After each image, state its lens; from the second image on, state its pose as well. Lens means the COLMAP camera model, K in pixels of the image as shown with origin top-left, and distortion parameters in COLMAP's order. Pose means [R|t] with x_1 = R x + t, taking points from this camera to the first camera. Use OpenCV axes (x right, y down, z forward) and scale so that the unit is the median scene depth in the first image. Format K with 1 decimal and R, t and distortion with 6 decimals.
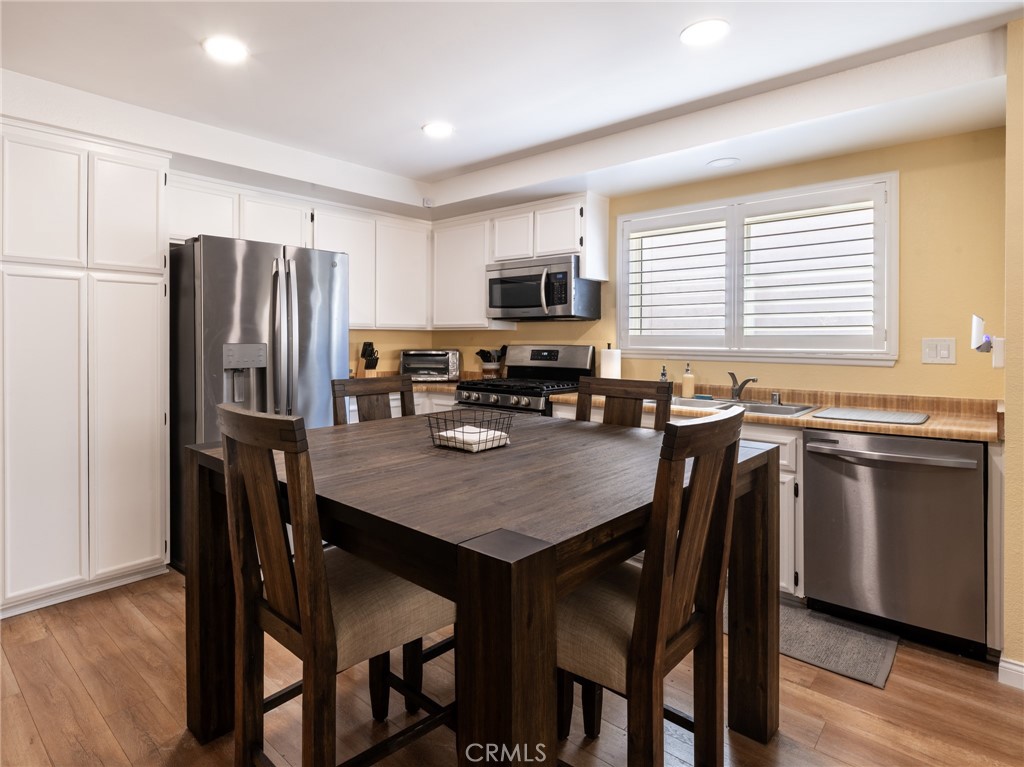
lens RADIAL K [[567.5, 0, 431.8], [0, 567.5, 354.5], [0, 0, 1]] dist [0.000294, -0.001181]
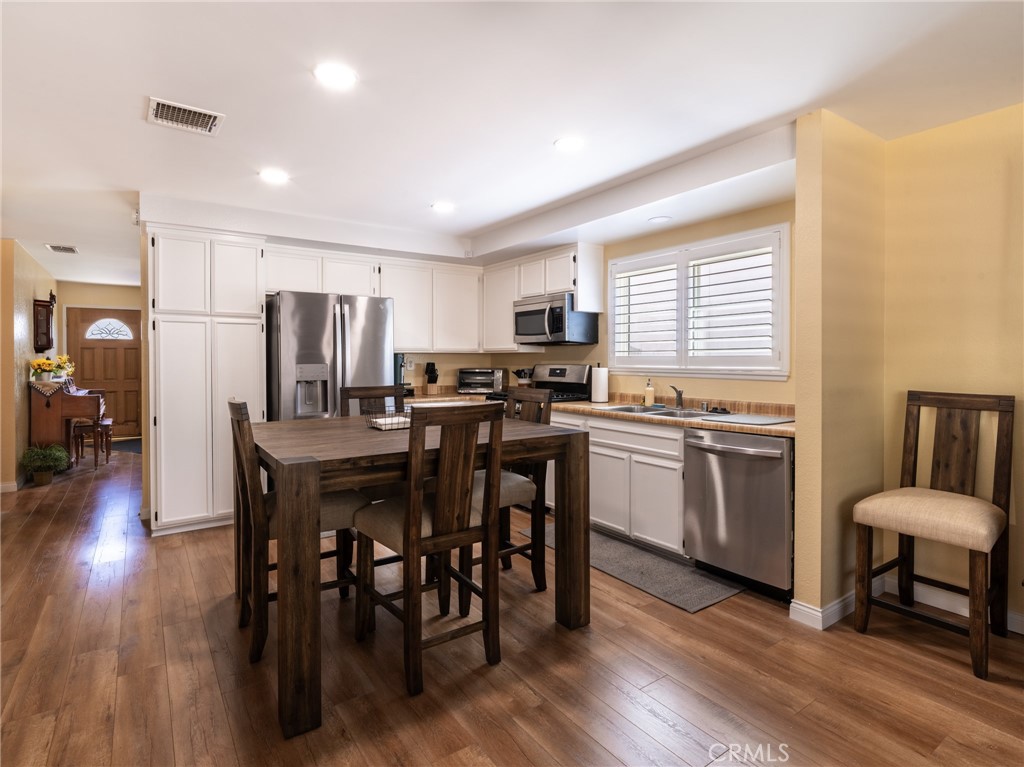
lens RADIAL K [[523.2, 0, 481.0], [0, 523.2, 379.4], [0, 0, 1]] dist [0.005330, -0.006792]
pose [[0.979861, 0.003518, -0.199648, 0.324181], [-0.001449, 0.999944, 0.010507, 0.005394], [0.199674, -0.010006, 0.979811, -0.204326]]
